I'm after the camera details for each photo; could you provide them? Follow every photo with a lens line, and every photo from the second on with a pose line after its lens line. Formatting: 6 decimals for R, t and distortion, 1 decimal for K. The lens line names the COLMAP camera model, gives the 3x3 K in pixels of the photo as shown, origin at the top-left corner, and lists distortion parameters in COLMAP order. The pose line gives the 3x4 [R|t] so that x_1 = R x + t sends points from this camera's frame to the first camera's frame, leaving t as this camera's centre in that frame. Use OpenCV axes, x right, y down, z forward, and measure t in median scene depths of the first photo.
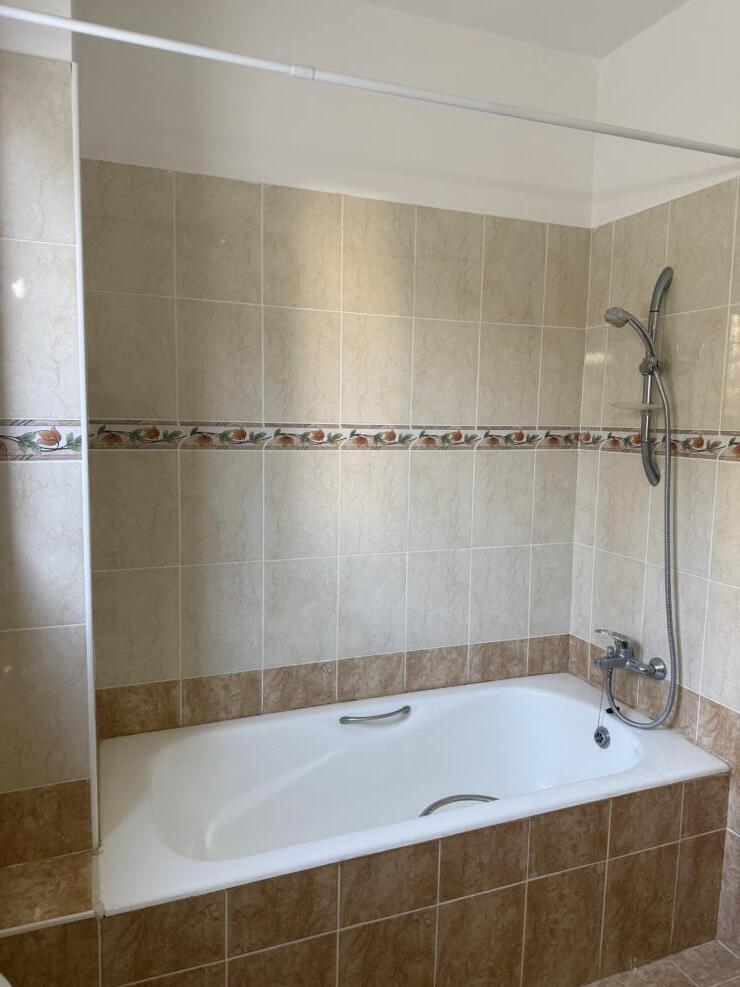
lens RADIAL K [[694.0, 0, 370.0], [0, 694.0, 493.5], [0, 0, 1]] dist [0.103898, -0.140984]
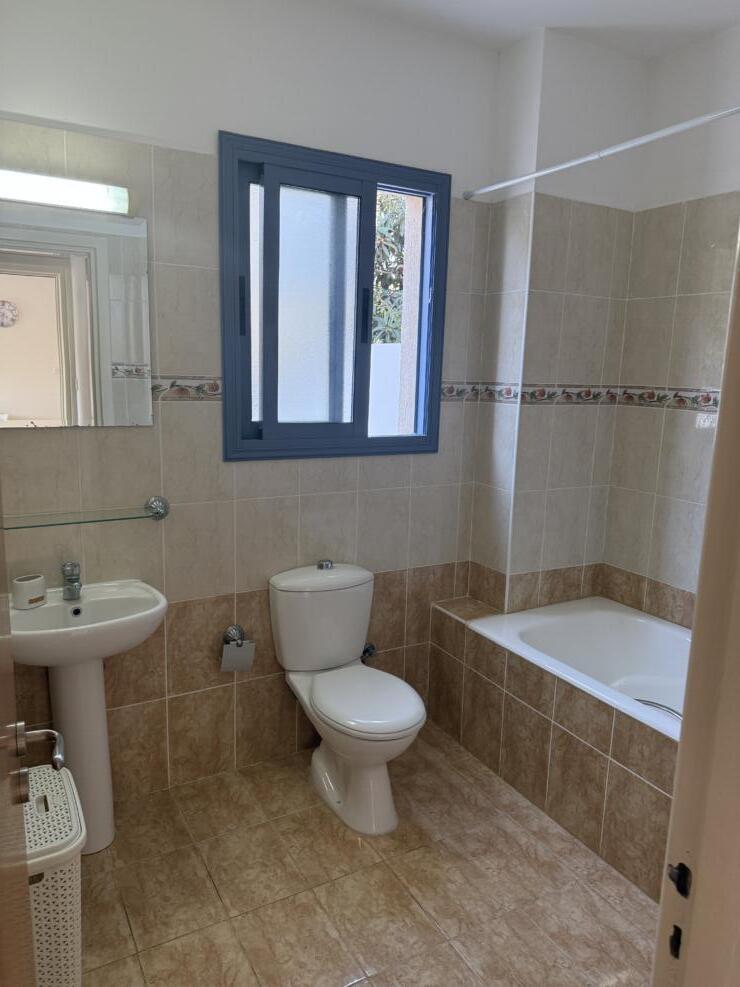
lens RADIAL K [[694.0, 0, 370.0], [0, 694.0, 493.5], [0, 0, 1]] dist [0.103898, -0.140984]
pose [[0.119067, 0.154458, -0.980799, 1.258125], [-0.131409, 0.981587, 0.138629, -0.018669], [0.984152, 0.112380, 0.137171, 0.336846]]
